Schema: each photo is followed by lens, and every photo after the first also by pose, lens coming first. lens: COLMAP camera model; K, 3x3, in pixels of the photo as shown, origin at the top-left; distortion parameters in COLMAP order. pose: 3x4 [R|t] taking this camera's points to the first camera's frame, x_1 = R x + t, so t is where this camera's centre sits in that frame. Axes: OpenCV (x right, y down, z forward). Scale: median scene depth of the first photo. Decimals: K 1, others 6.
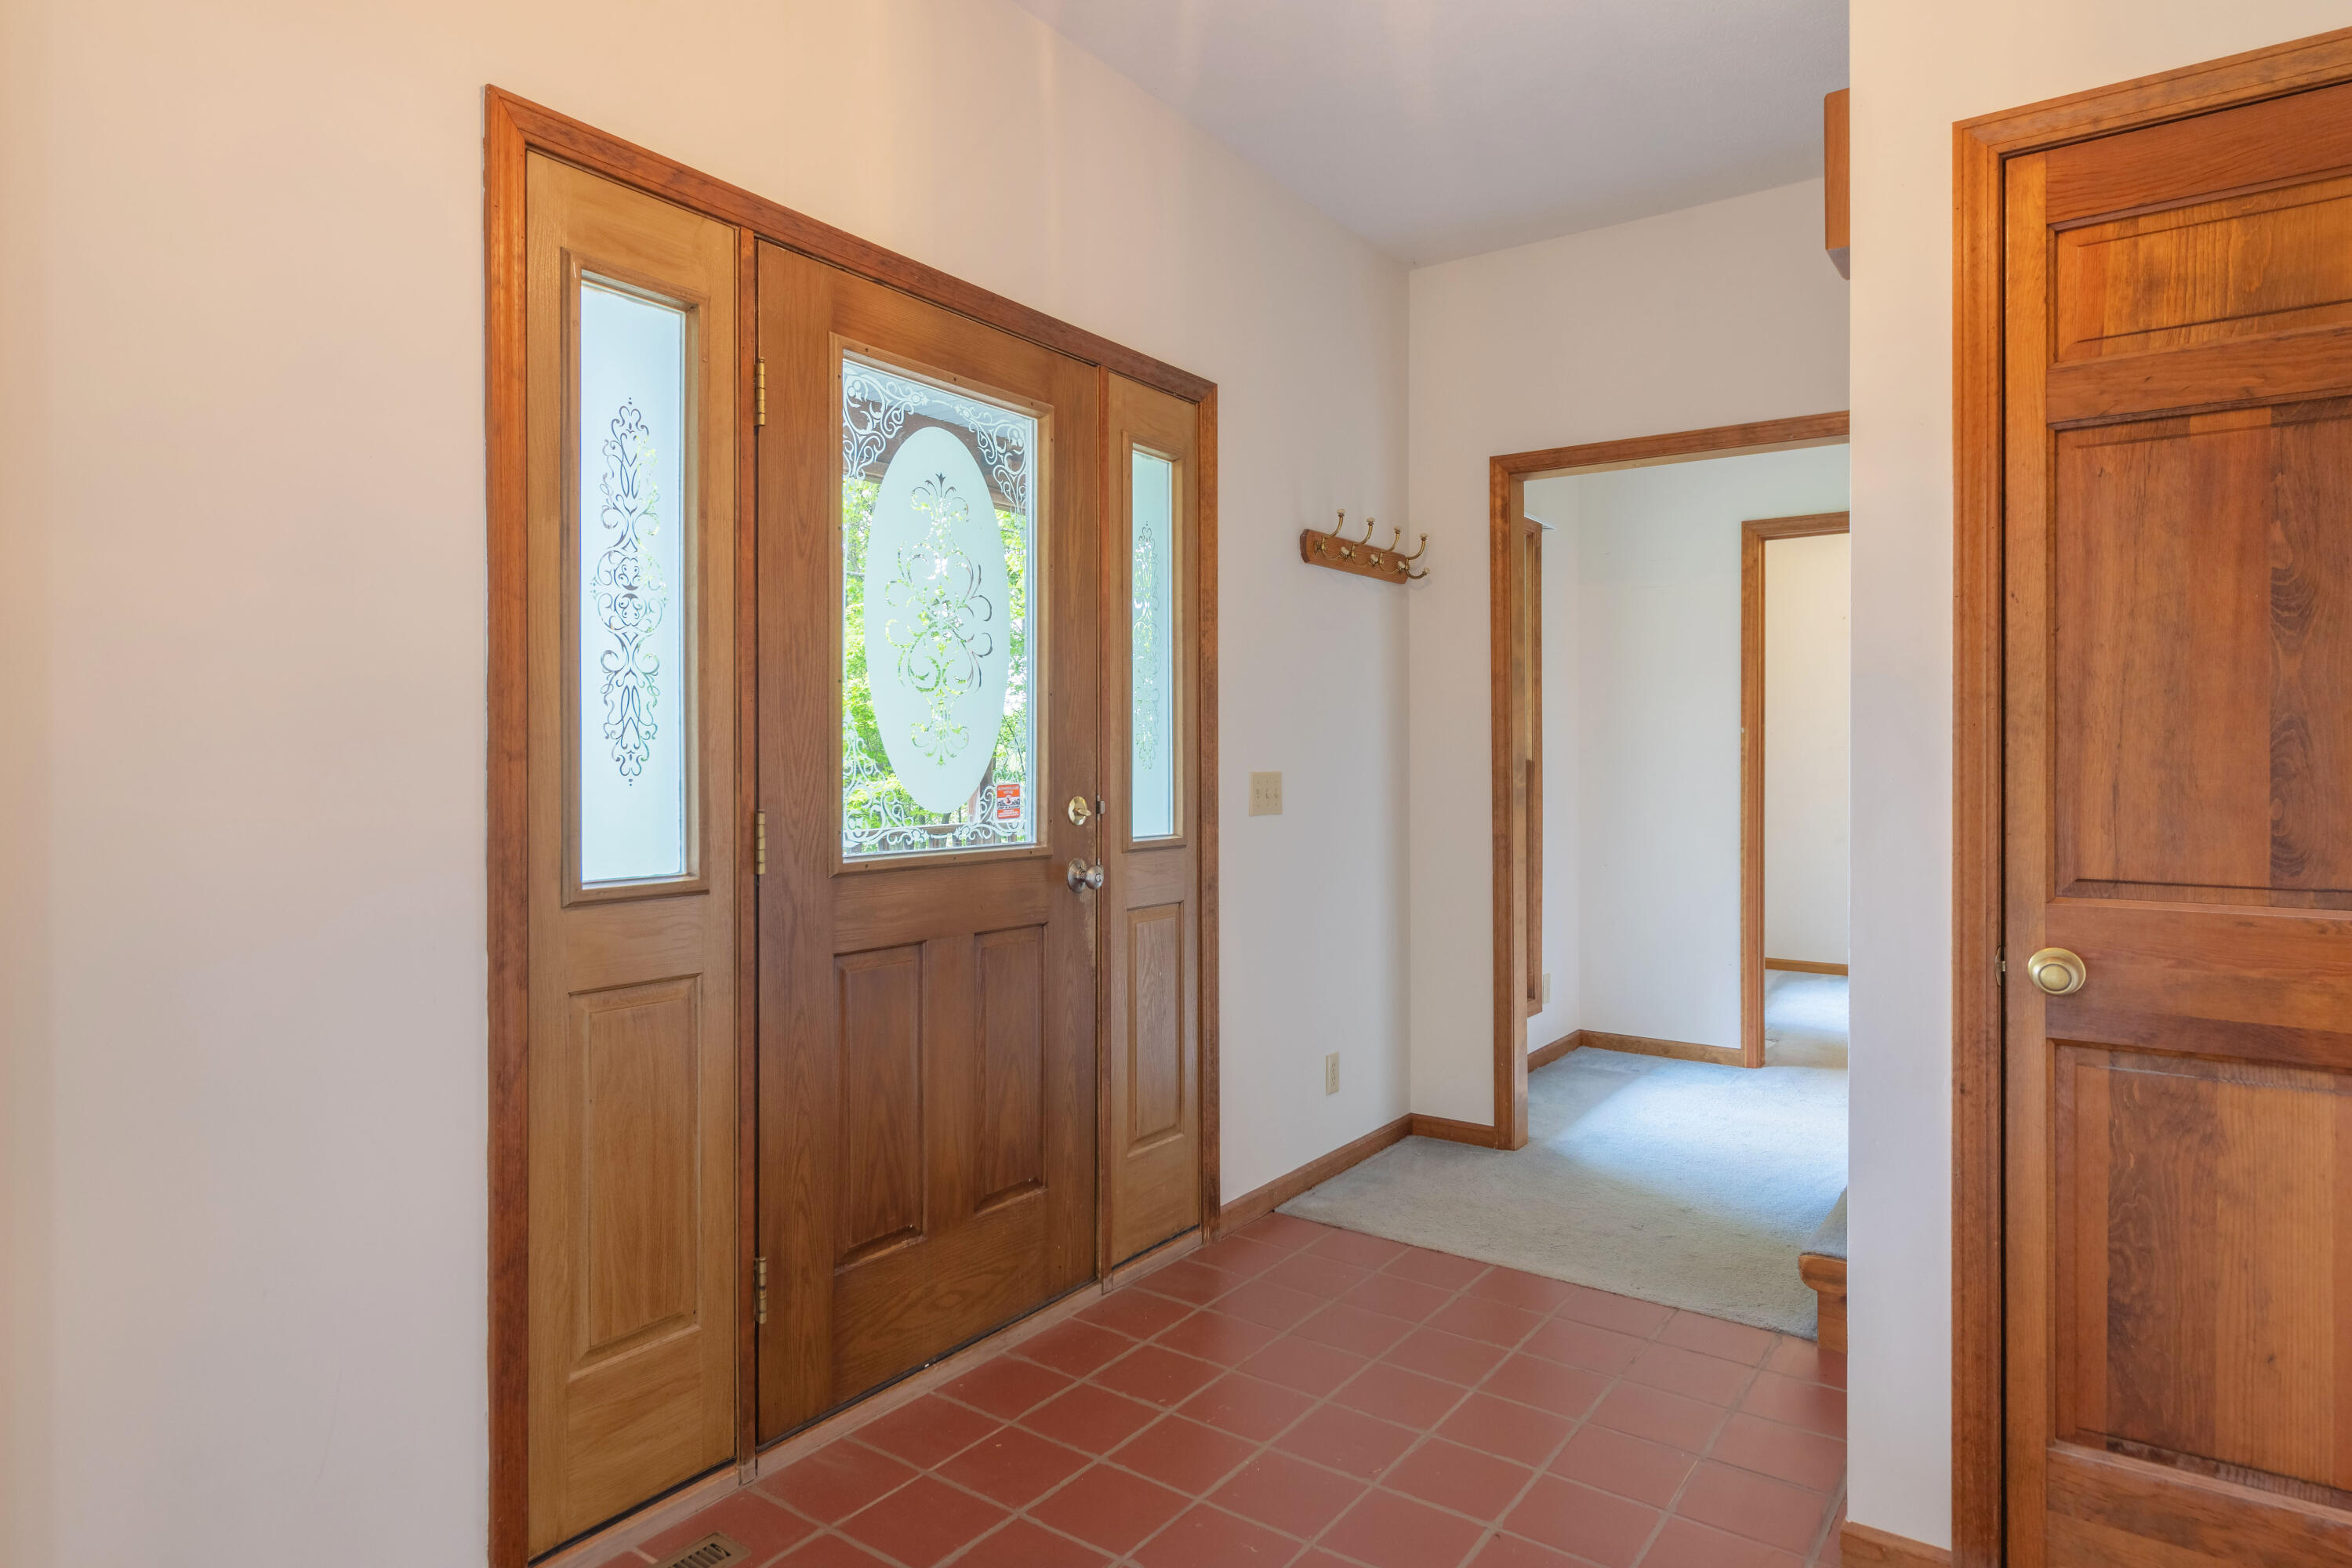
lens RADIAL K [[1327.1, 0, 1175.0], [0, 1327.1, 771.0], [0, 0, 1]] dist [0.008392, 0.000583]
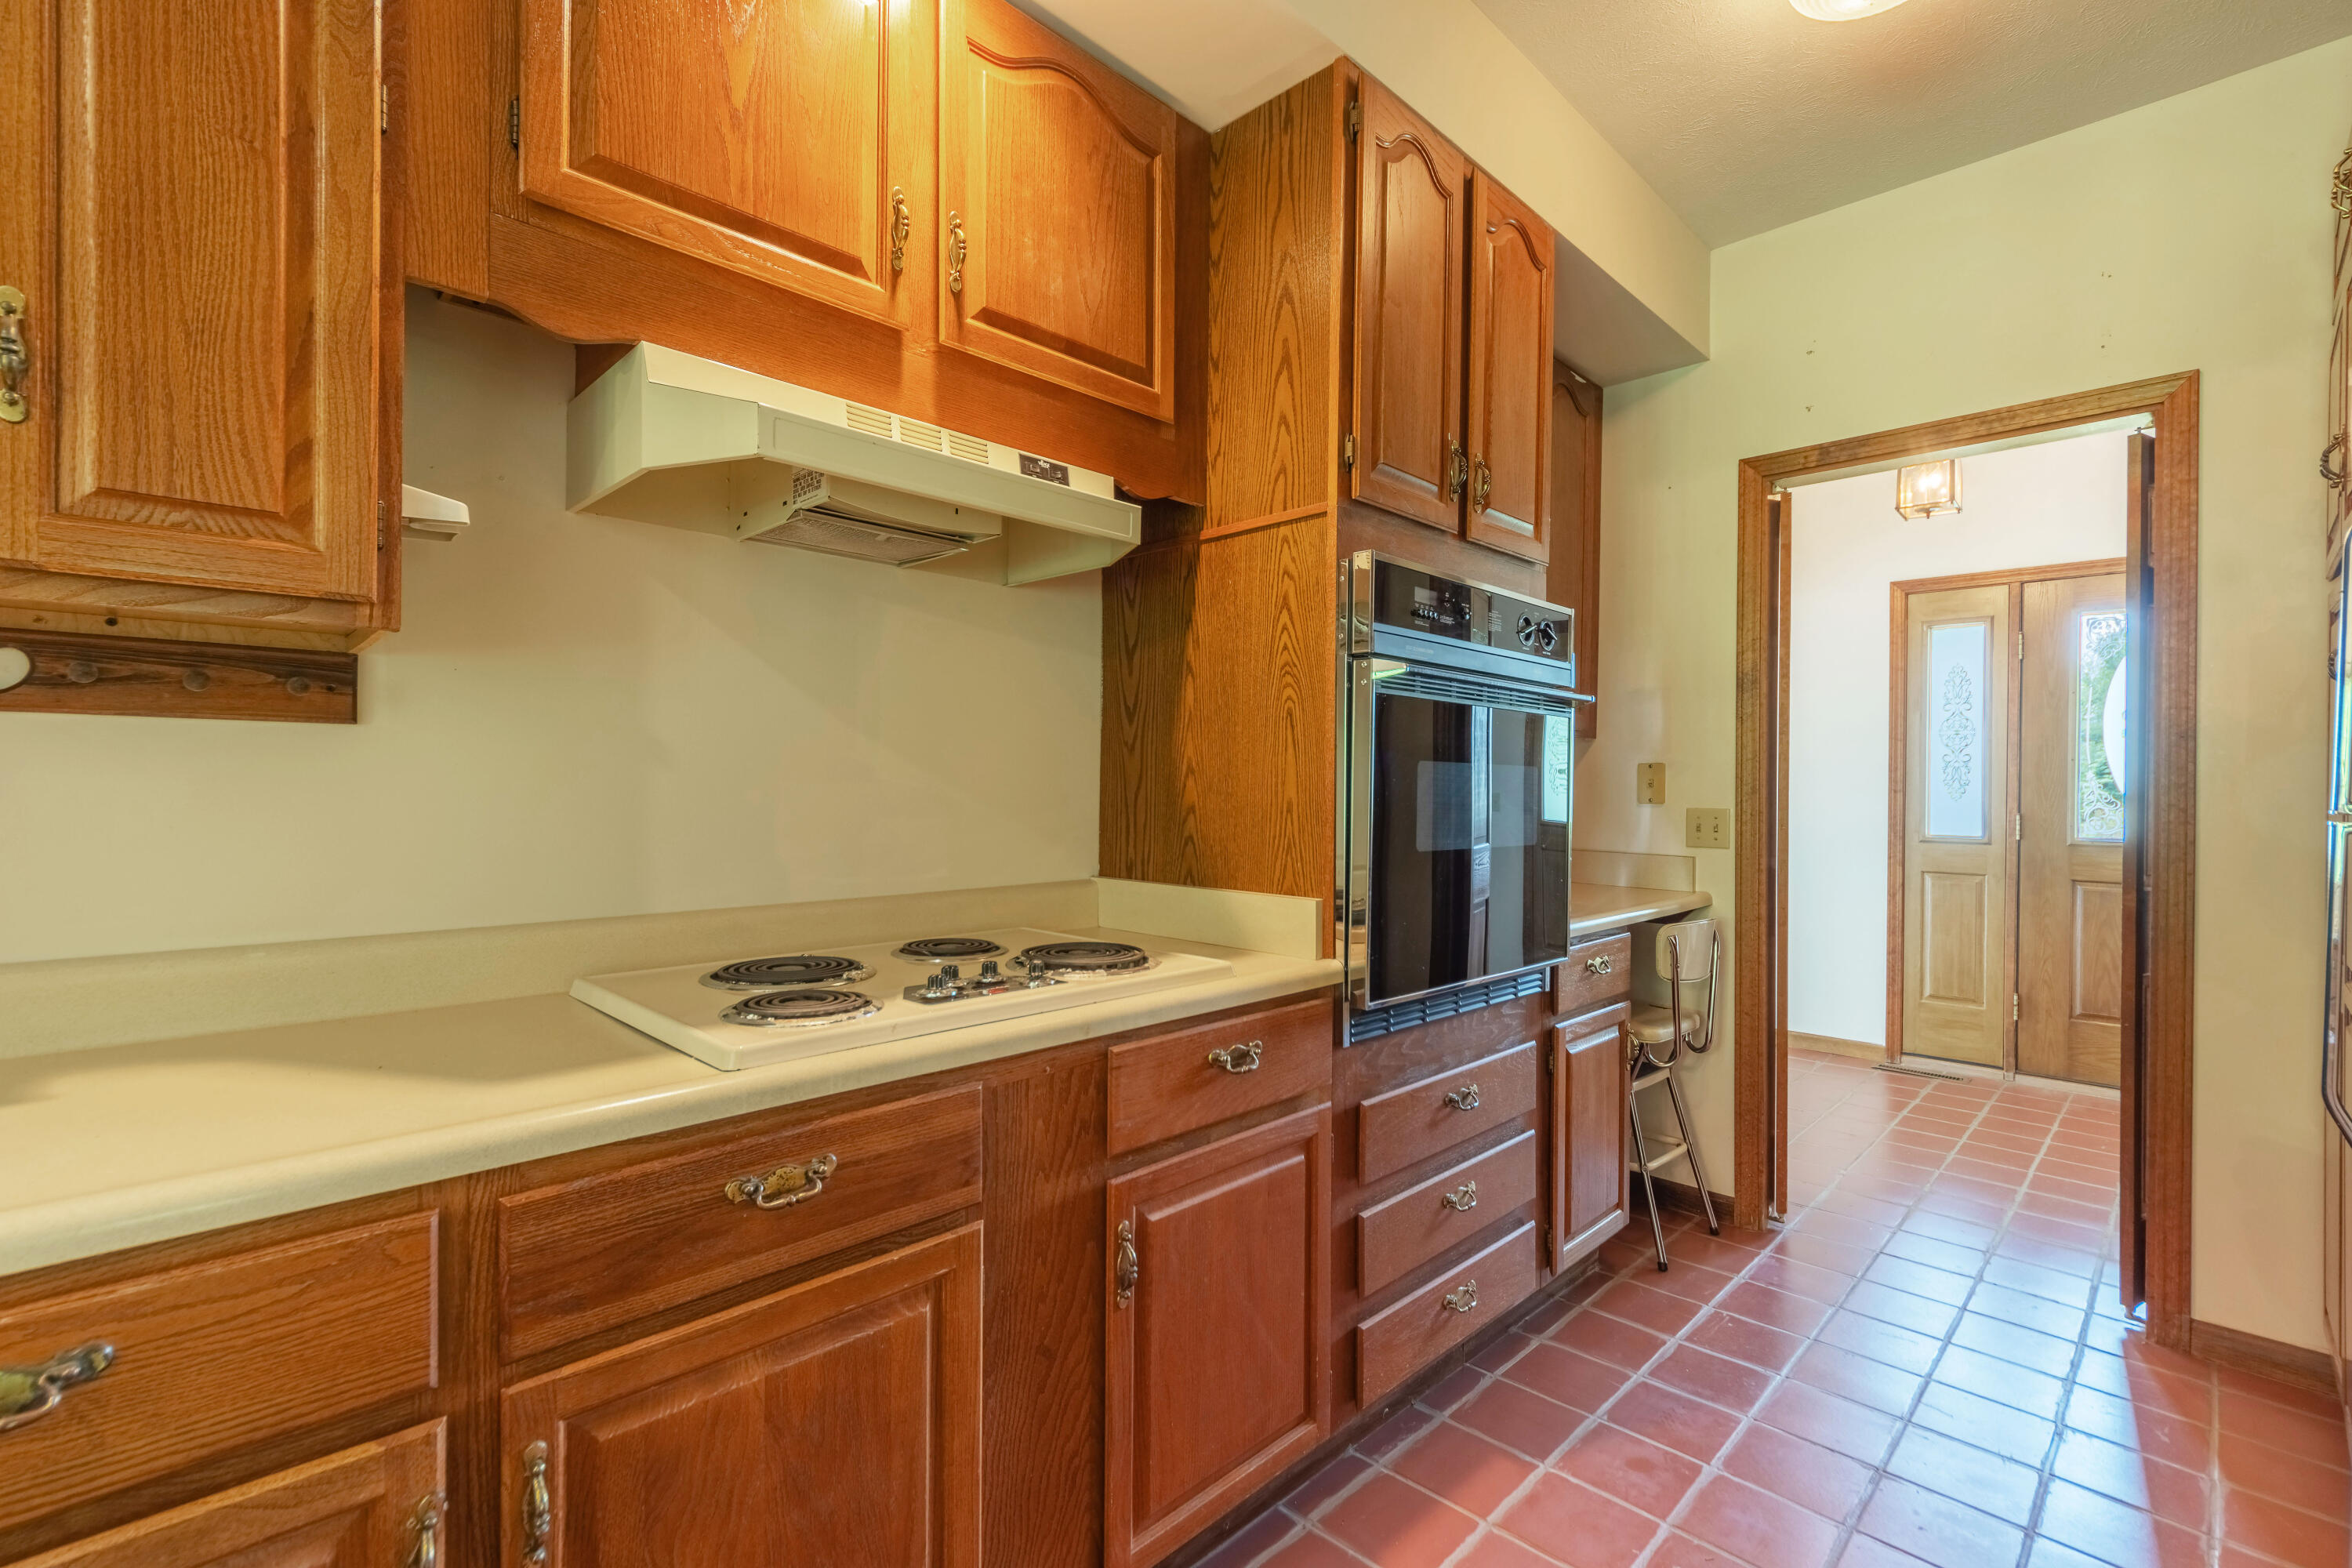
lens RADIAL K [[1041.7, 0, 1171.4], [0, 1041.7, 782.0], [0, 0, 1]] dist [-0.003602, -0.000946]
pose [[-0.165123, -0.004194, -0.986264, 1.949388], [-0.015915, 0.999872, -0.001587, -0.001896], [0.986145, 0.015434, -0.165169, -0.254004]]
